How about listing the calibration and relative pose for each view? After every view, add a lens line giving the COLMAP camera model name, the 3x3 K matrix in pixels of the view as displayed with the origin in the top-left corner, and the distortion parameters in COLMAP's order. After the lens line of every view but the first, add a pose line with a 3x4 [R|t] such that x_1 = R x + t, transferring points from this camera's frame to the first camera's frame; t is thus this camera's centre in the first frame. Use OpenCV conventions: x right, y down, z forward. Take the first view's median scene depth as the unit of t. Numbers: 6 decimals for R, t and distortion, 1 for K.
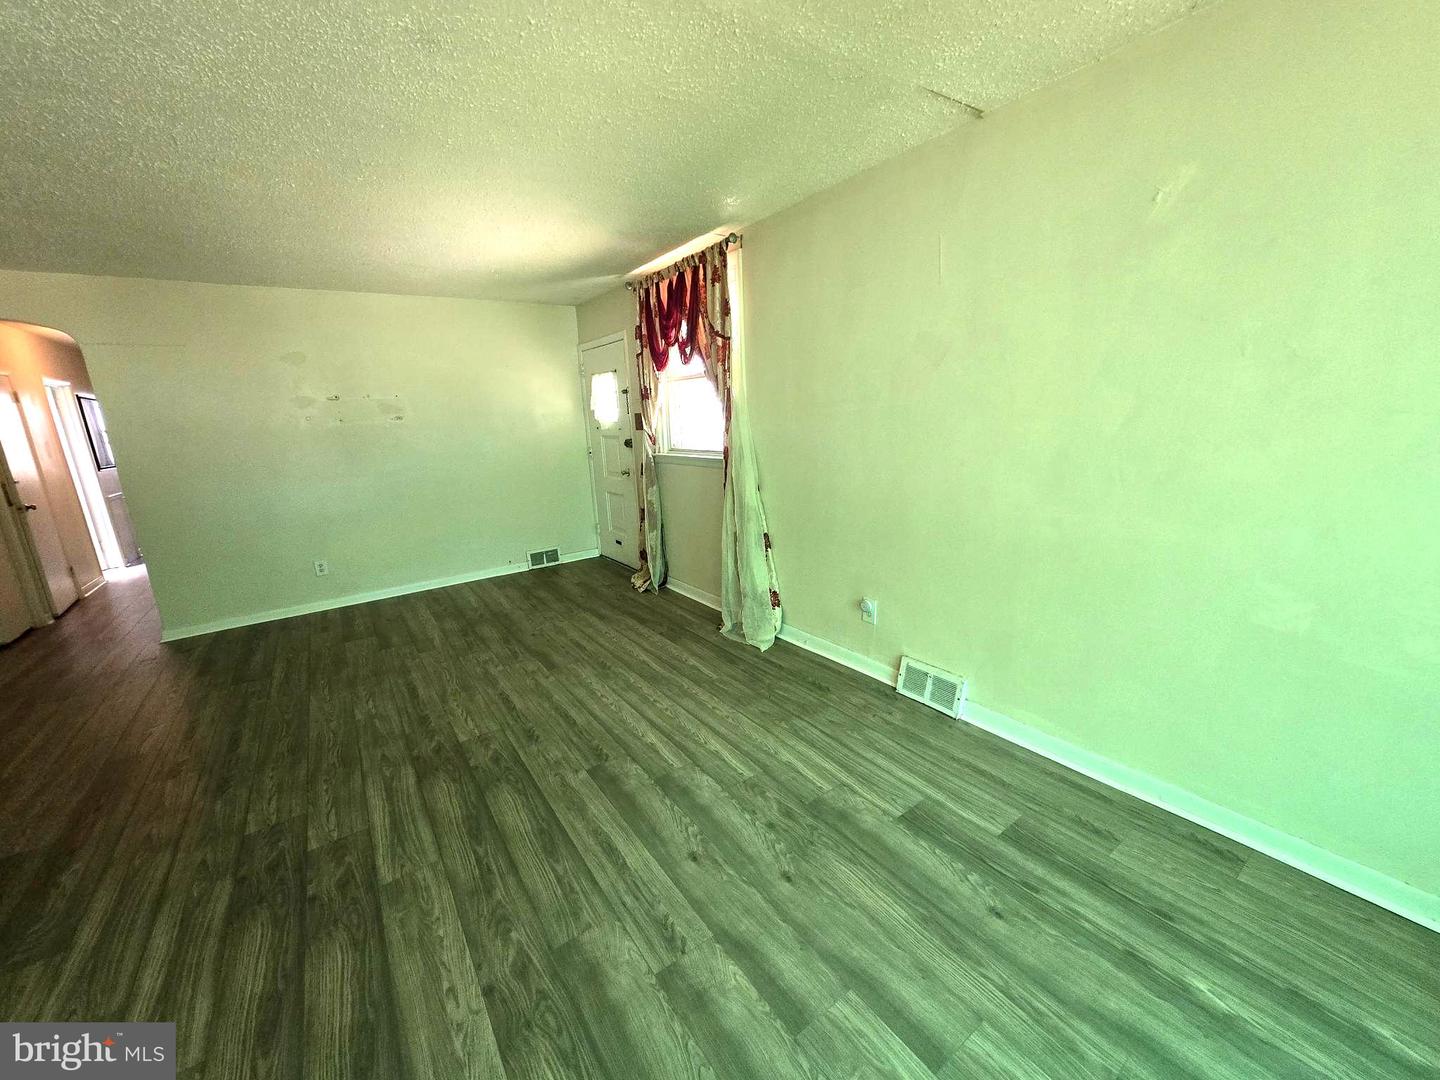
lens RADIAL K [[563.0, 0, 720.7], [0, 563.0, 548.3], [0, 0, 1]] dist [0.001344, 0.000225]
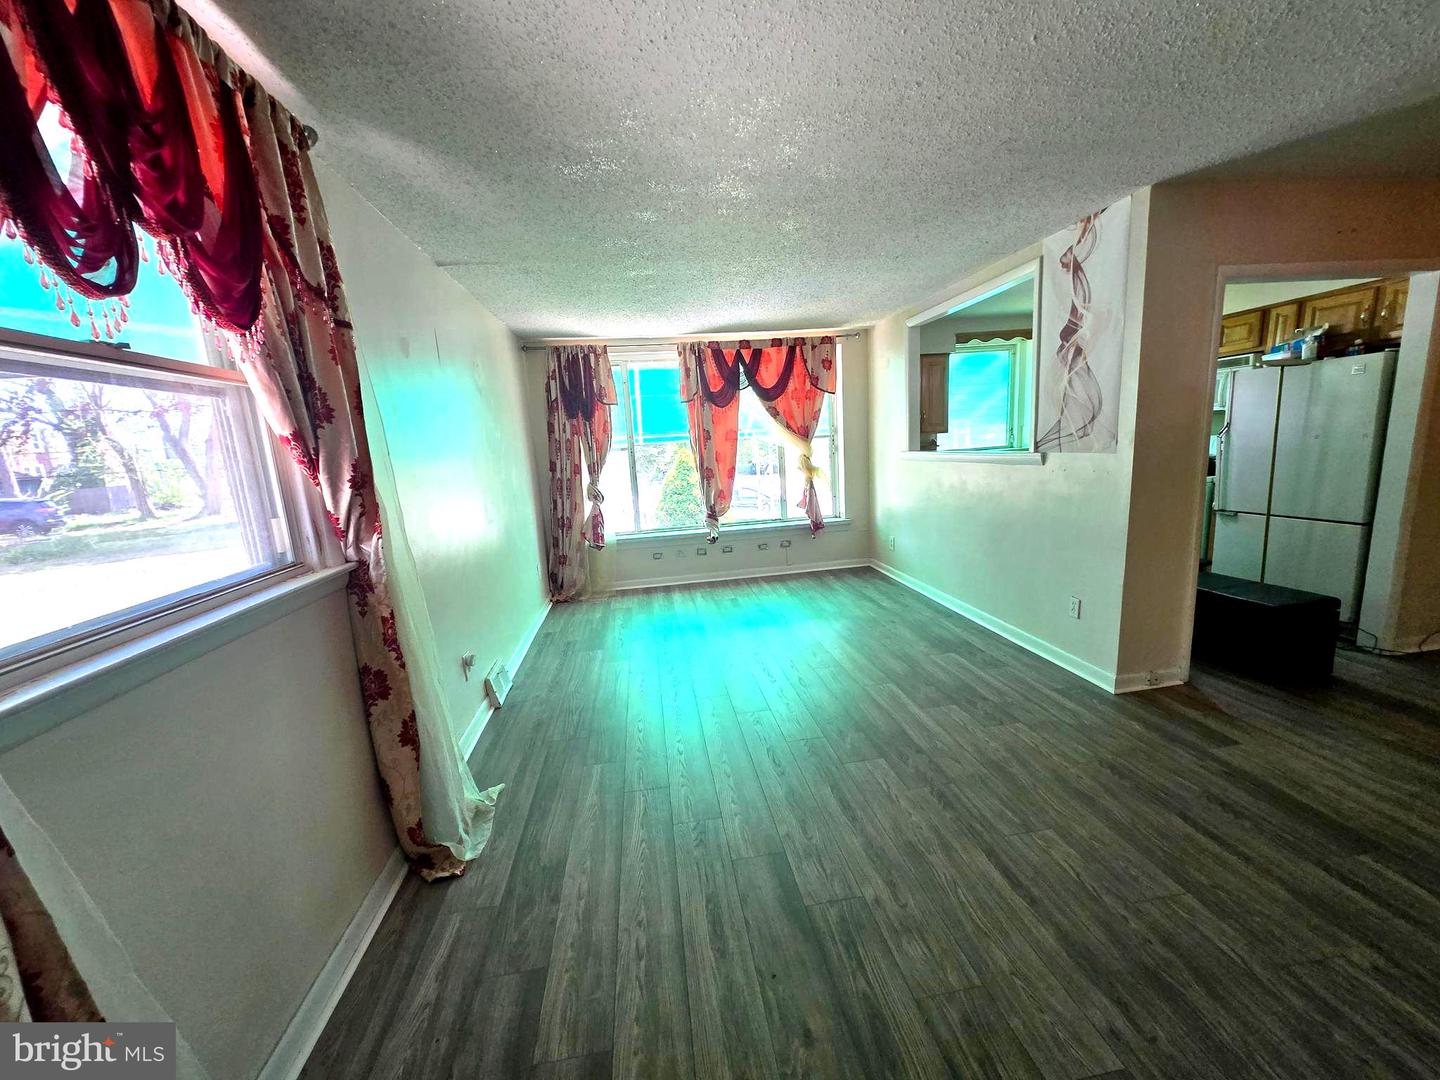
lens RADIAL K [[563.0, 0, 727.3], [0, 563.0, 549.7], [0, 0, 1]] dist [0.001344, 0.000225]
pose [[-0.890018, 0.015349, 0.455667, -0.627170], [0.205423, 0.905739, 0.370727, -0.366378], [-0.407025, 0.423558, -0.809277, 1.624381]]
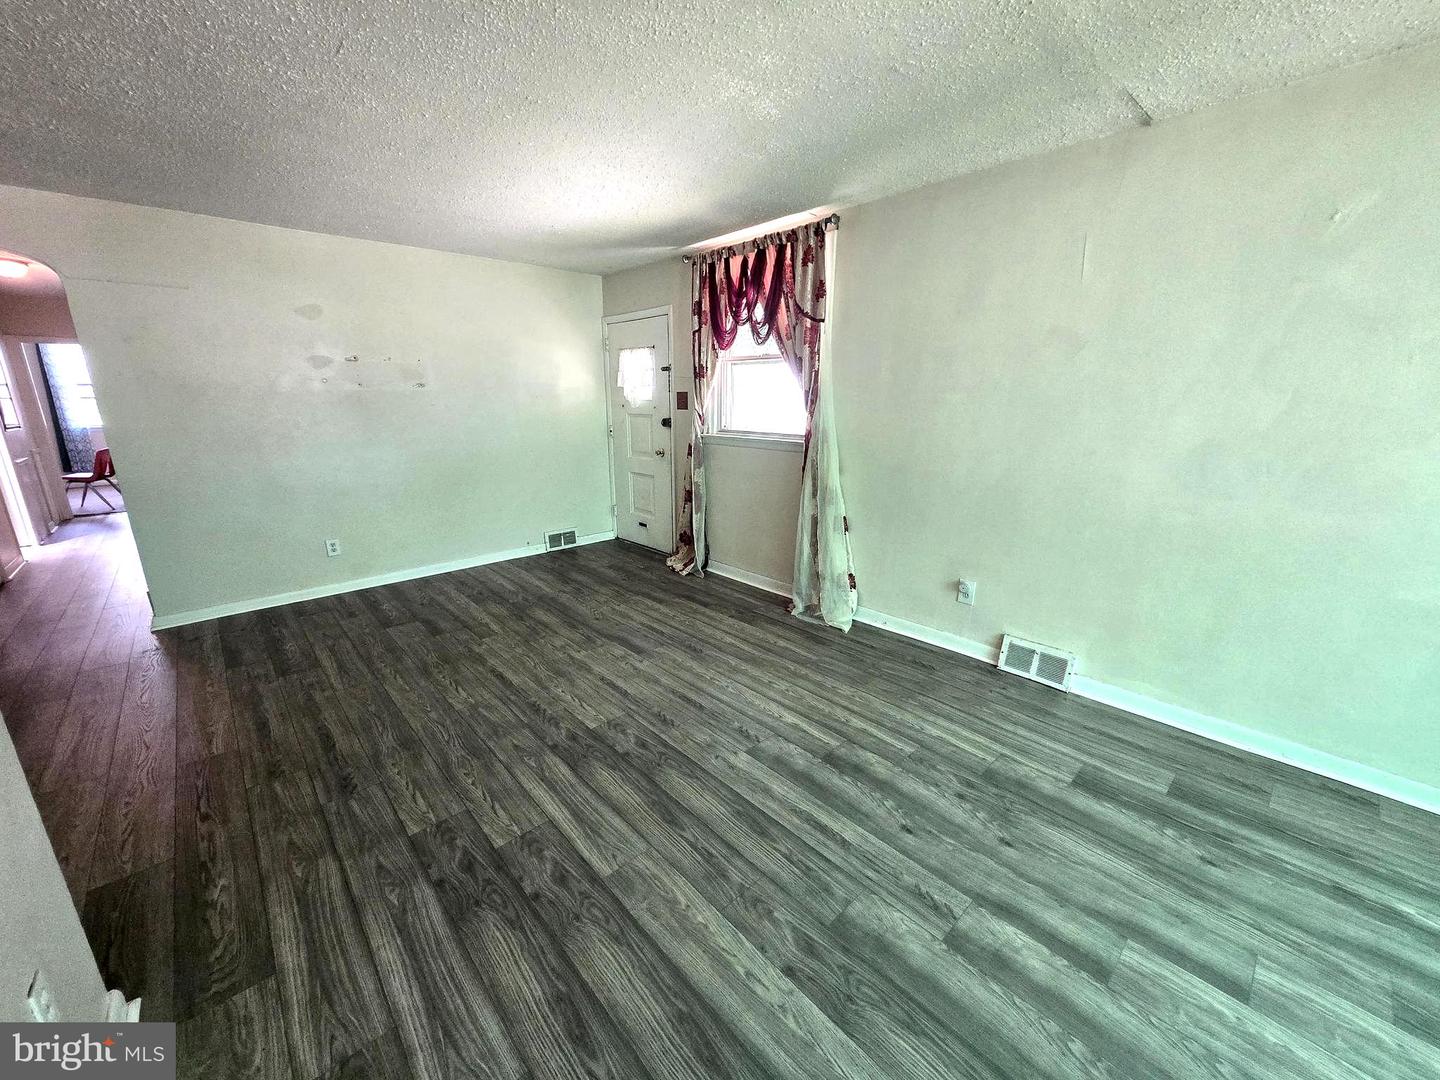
lens RADIAL K [[563.0, 0, 719.9], [0, 563.0, 549.4], [0, 0, 1]] dist [0.001344, 0.000225]
pose [[0.990654, 0.009318, 0.136083, -0.354725], [-0.012936, 0.999585, 0.025723, 0.010873], [-0.135787, -0.027243, 0.990363, 0.029727]]
